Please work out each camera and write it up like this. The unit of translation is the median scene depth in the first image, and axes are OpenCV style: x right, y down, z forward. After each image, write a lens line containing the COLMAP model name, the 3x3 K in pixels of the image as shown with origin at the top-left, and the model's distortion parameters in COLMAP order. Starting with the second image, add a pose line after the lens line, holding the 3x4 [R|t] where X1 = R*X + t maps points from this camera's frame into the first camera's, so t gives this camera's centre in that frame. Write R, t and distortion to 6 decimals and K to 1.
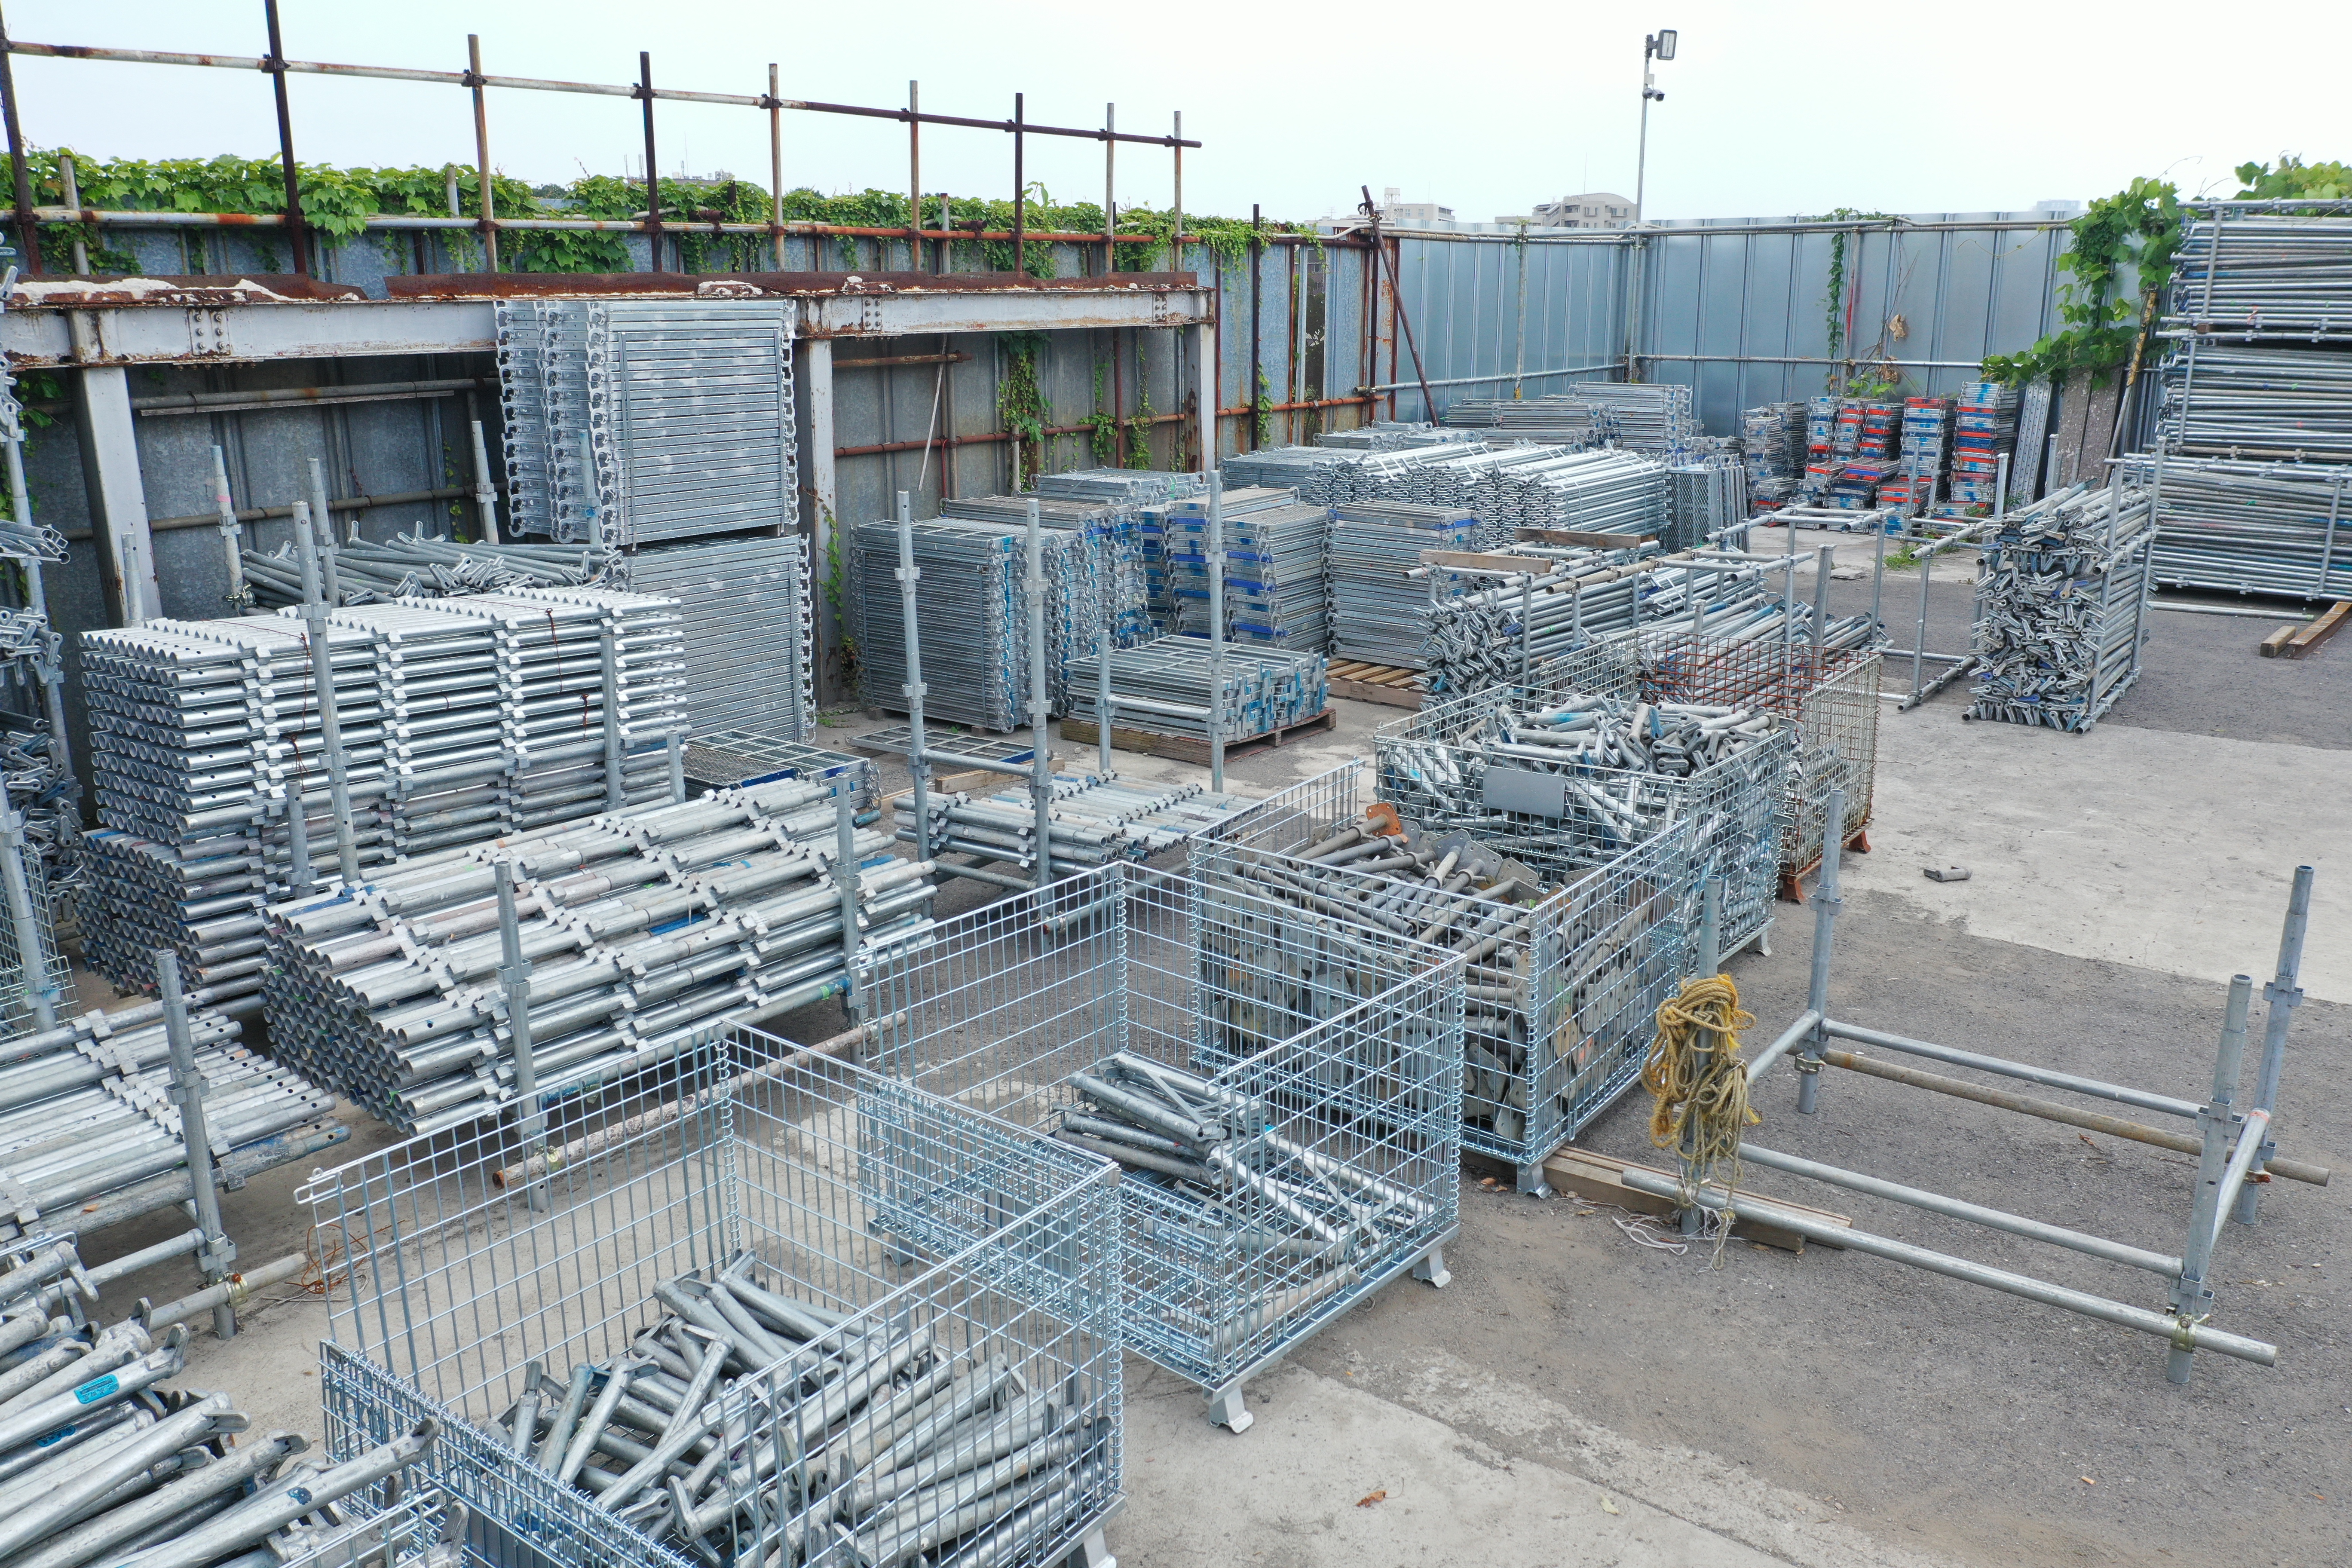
lens RADIAL K [[1851.0, 0, 1176.0], [0, 1851.0, 784.0], [0, 0, 1]] dist [0.001485, -0.010759]
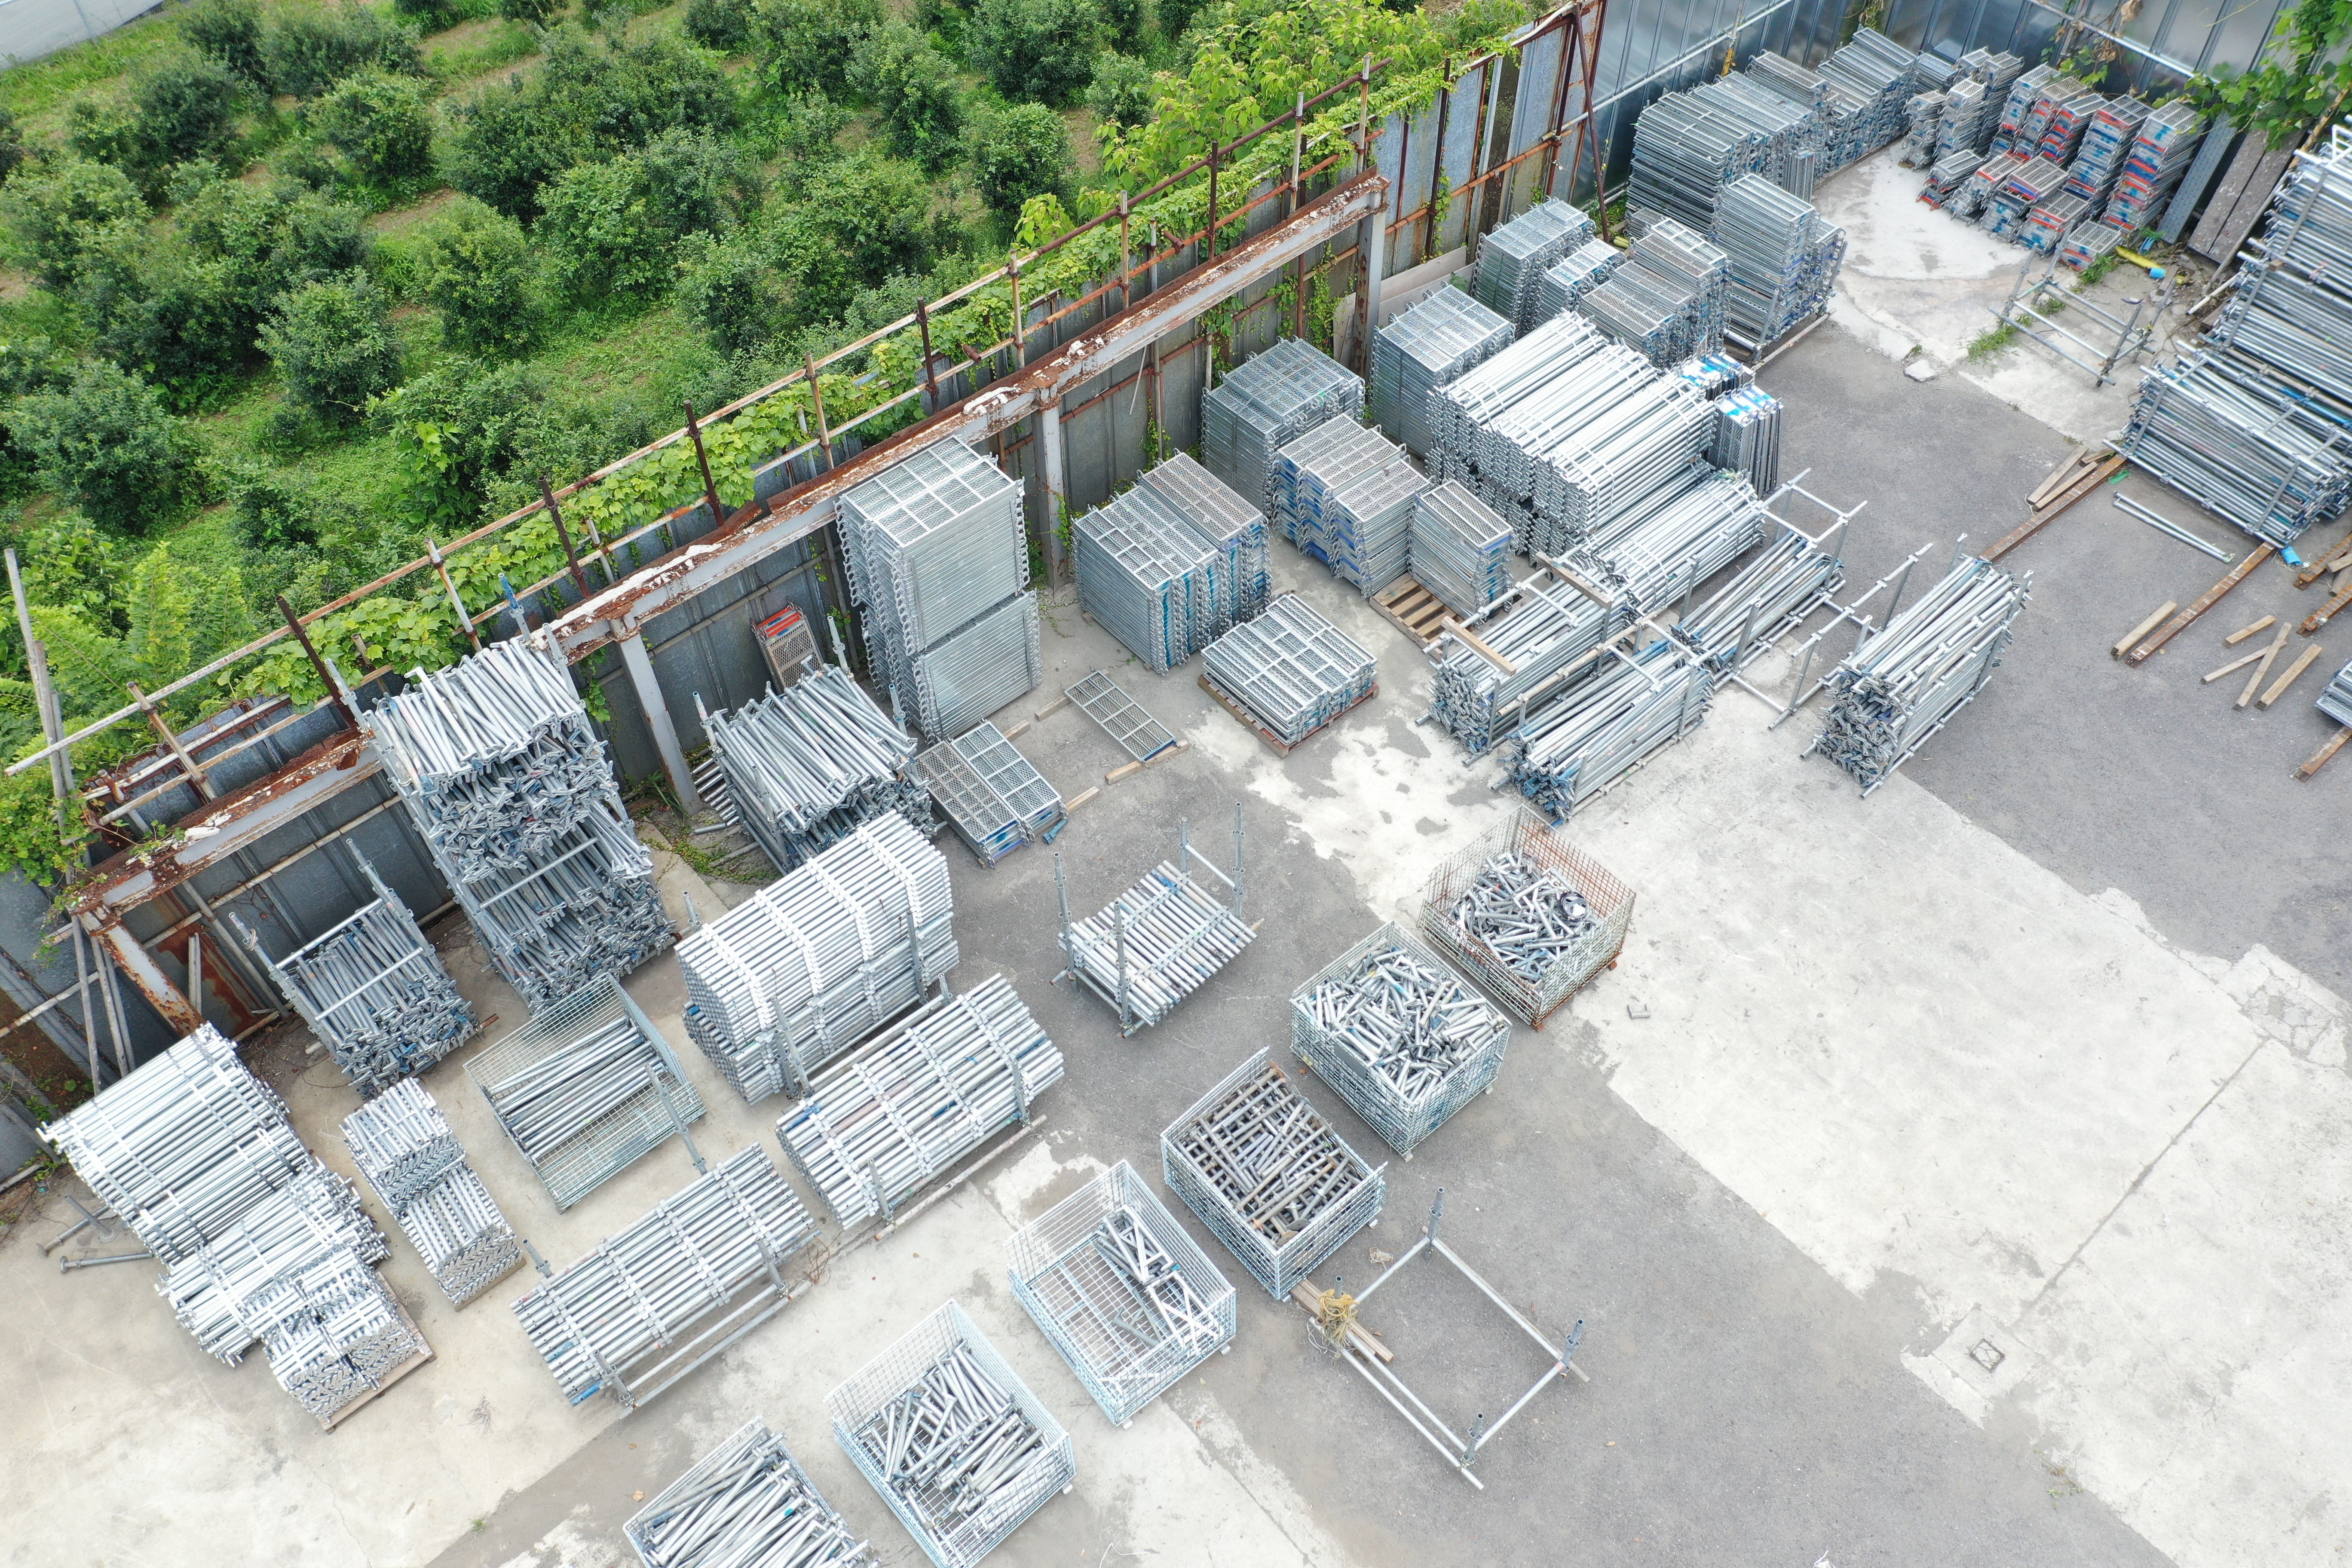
lens RADIAL K [[1851.0, 0, 1176.0], [0, 1851.0, 784.0], [0, 0, 1]] dist [0.001485, -0.010759]
pose [[0.979546, 0.163920, -0.116707, 0.089338], [-0.060570, 0.793285, 0.605830, -0.701450], [0.191890, -0.586369, 0.786988, -0.216819]]
